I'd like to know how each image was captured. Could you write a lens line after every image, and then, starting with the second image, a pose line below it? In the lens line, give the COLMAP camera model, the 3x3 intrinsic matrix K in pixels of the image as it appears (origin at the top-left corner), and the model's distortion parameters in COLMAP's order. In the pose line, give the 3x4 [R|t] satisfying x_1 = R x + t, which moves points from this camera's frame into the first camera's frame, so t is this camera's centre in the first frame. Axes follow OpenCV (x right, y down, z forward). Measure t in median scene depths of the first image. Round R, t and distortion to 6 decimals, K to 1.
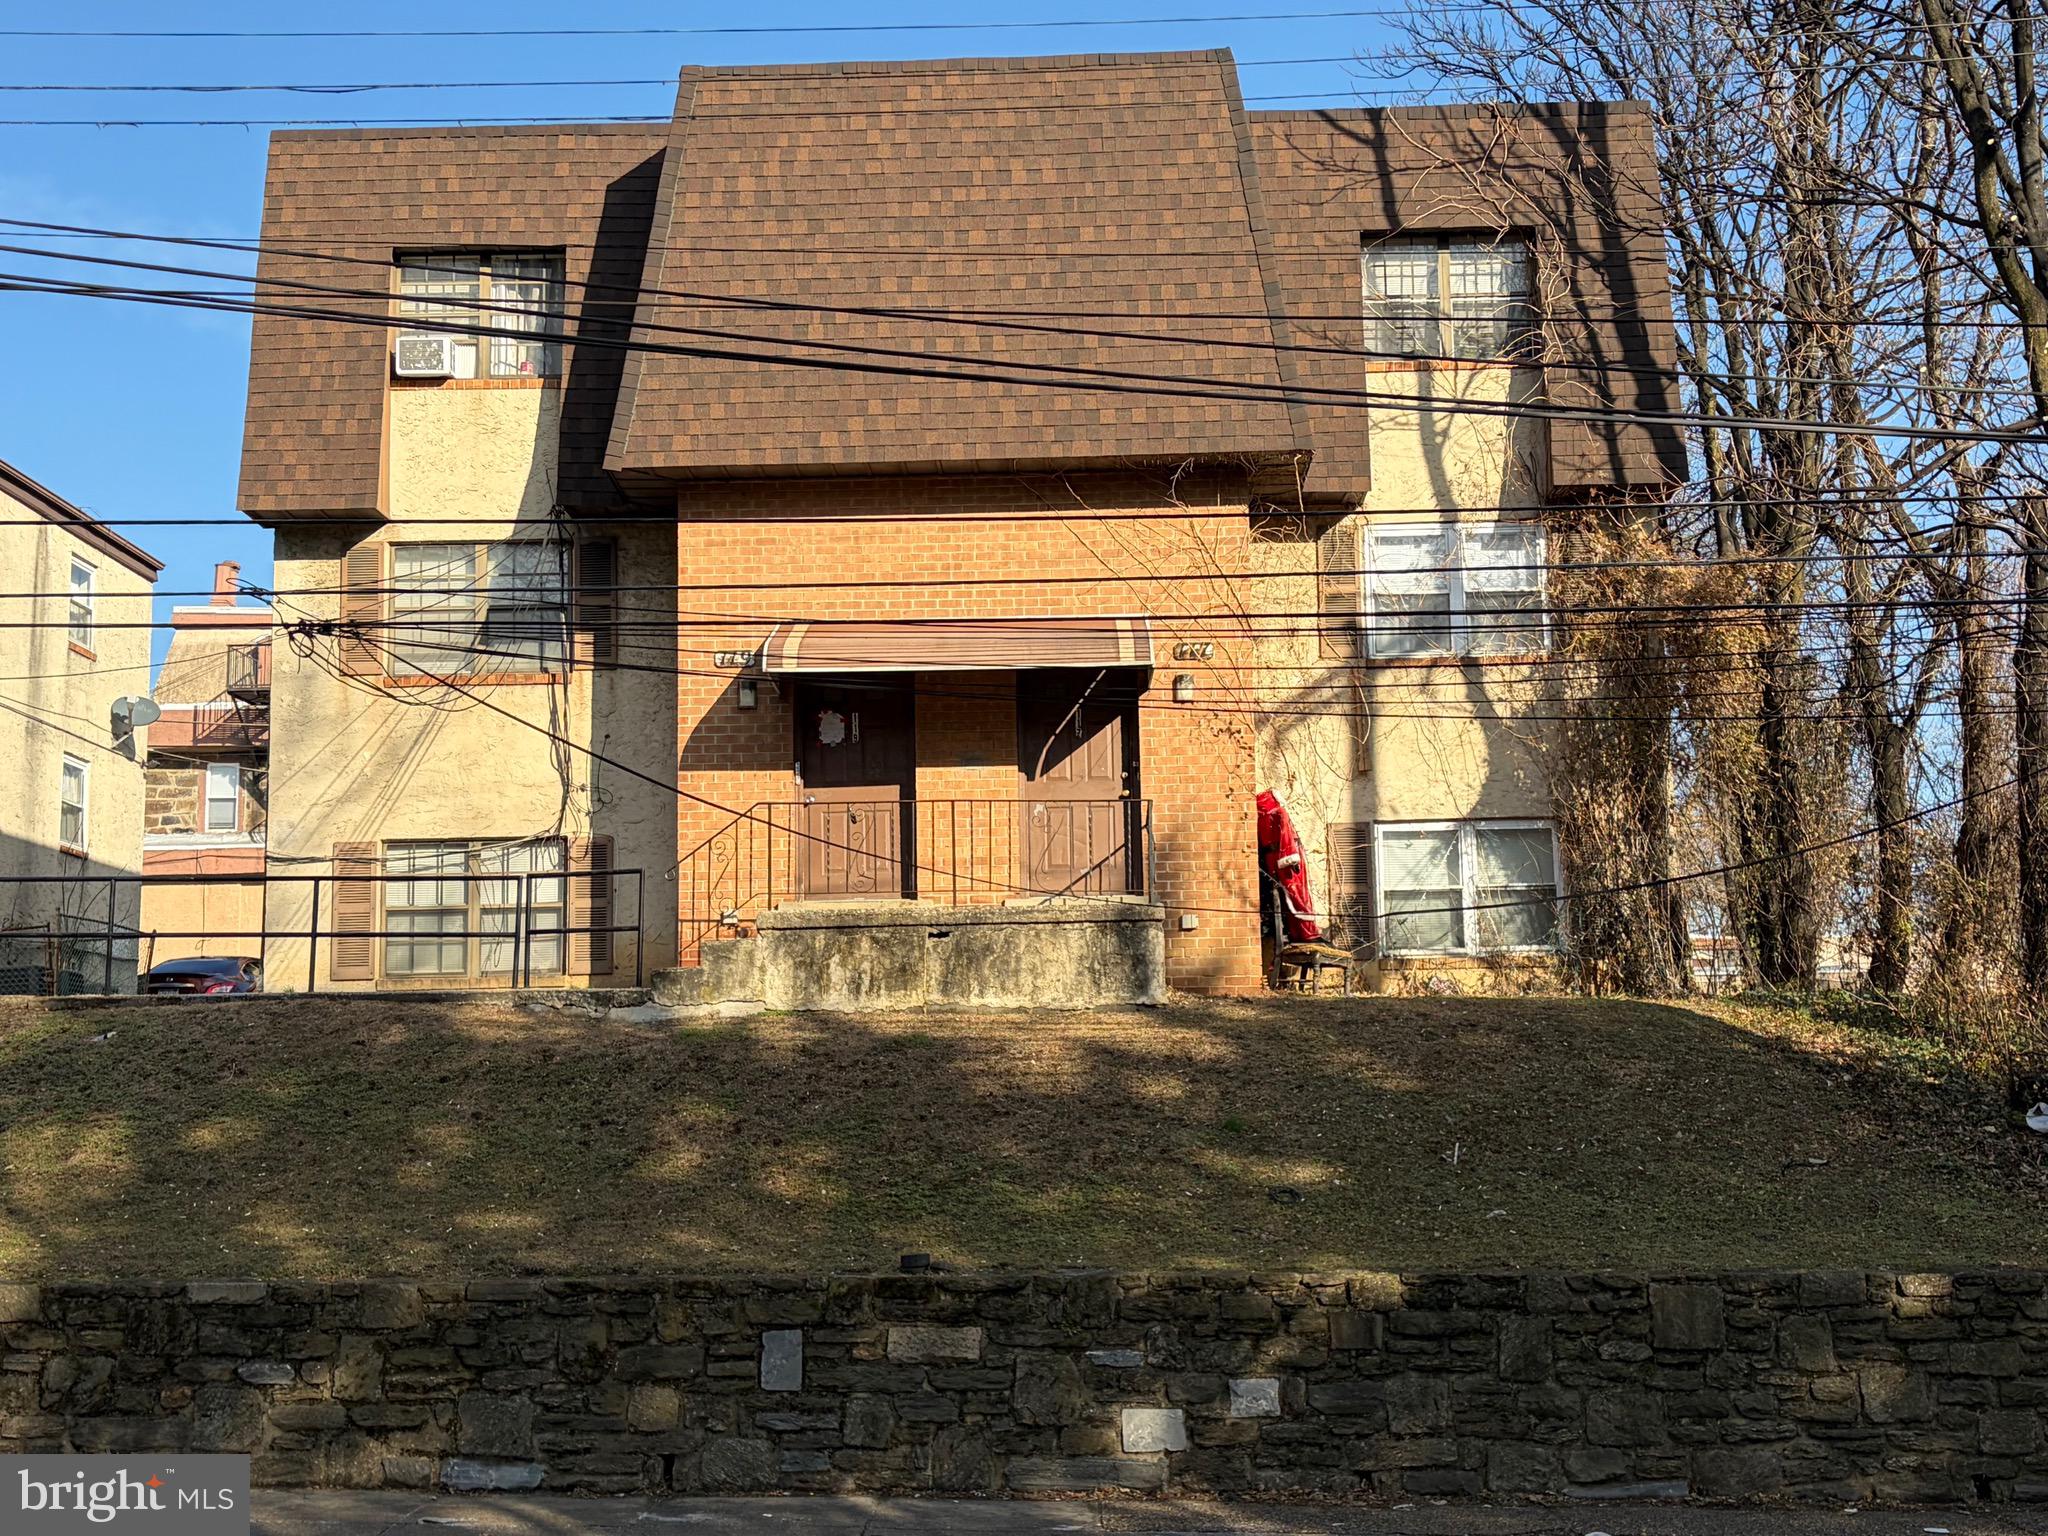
lens RADIAL K [[2467.3, 0, 1035.1], [0, 2467.3, 781.0], [0, 0, 1]] dist [0.164249, -0.457732]
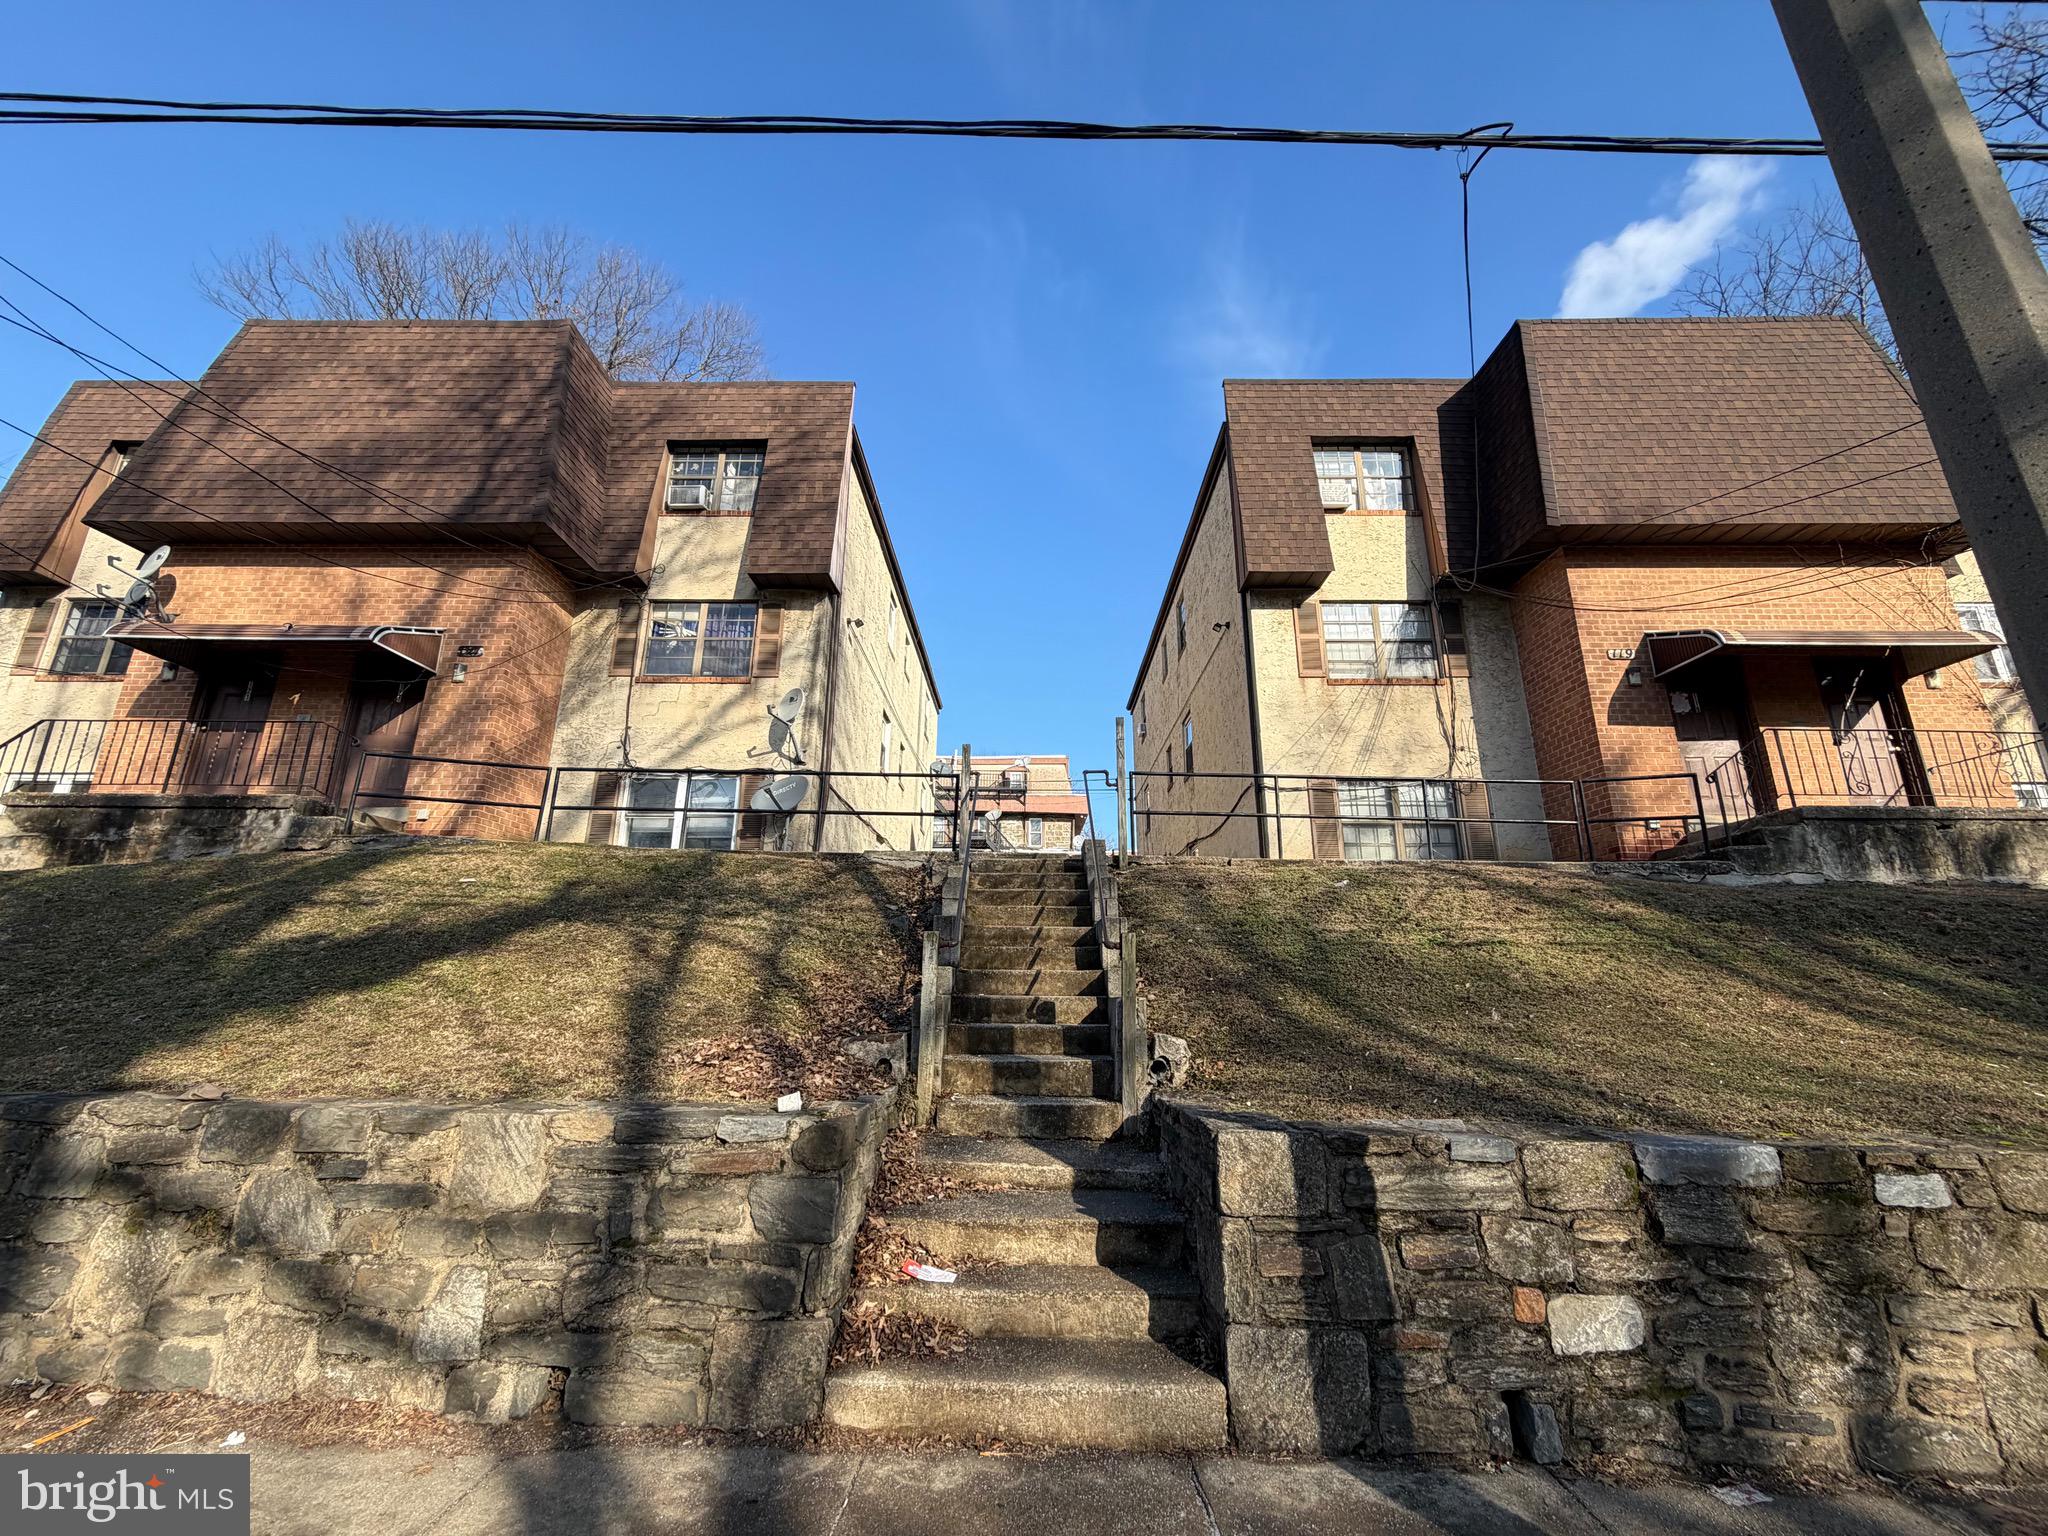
lens RADIAL K [[811.8, 0, 1020.5], [0, 811.8, 766.3], [0, 0, 1]] dist [0.001510, 0.000171]
pose [[0.999646, 0.026567, -0.001437, -0.480528], [-0.026549, 0.992582, -0.118642, 0.085858], [-0.001726, 0.118638, 0.992936, 0.515039]]
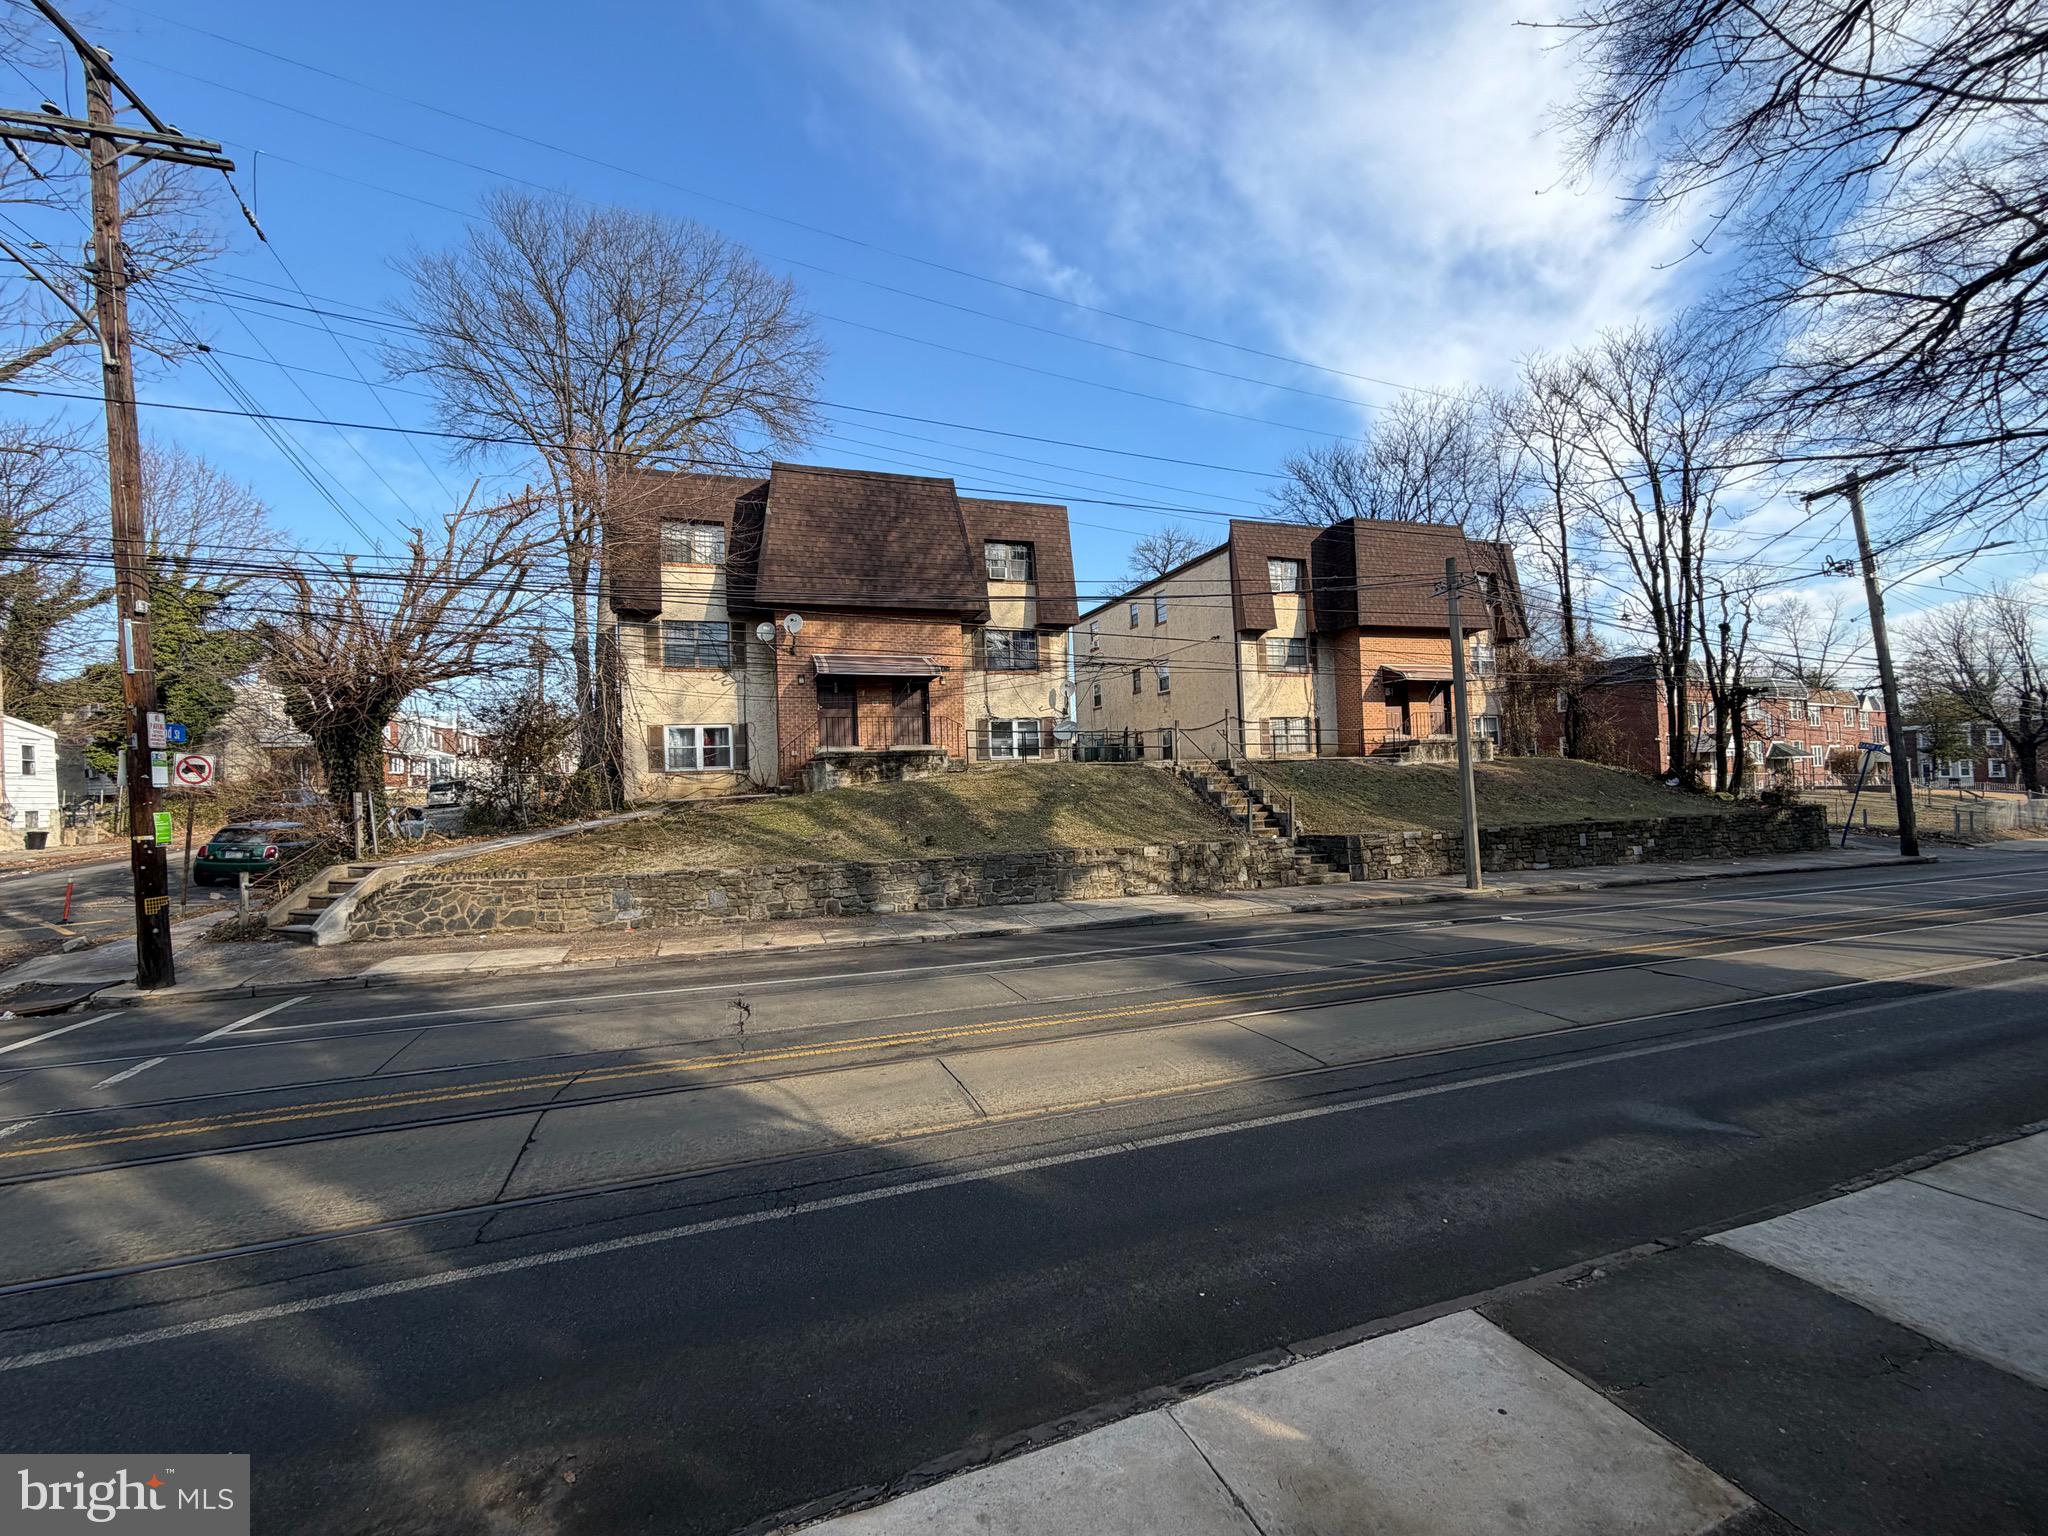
lens RADIAL K [[815.4, 0, 1021.5], [0, 815.4, 766.8], [0, 0, 1]] dist [0.001220, 0.000070]
pose [[0.934098, -0.010724, 0.356857, -1.106885], [-0.031650, 0.993126, 0.112691, -0.030969], [-0.355612, -0.116559, 0.927337, -0.028665]]
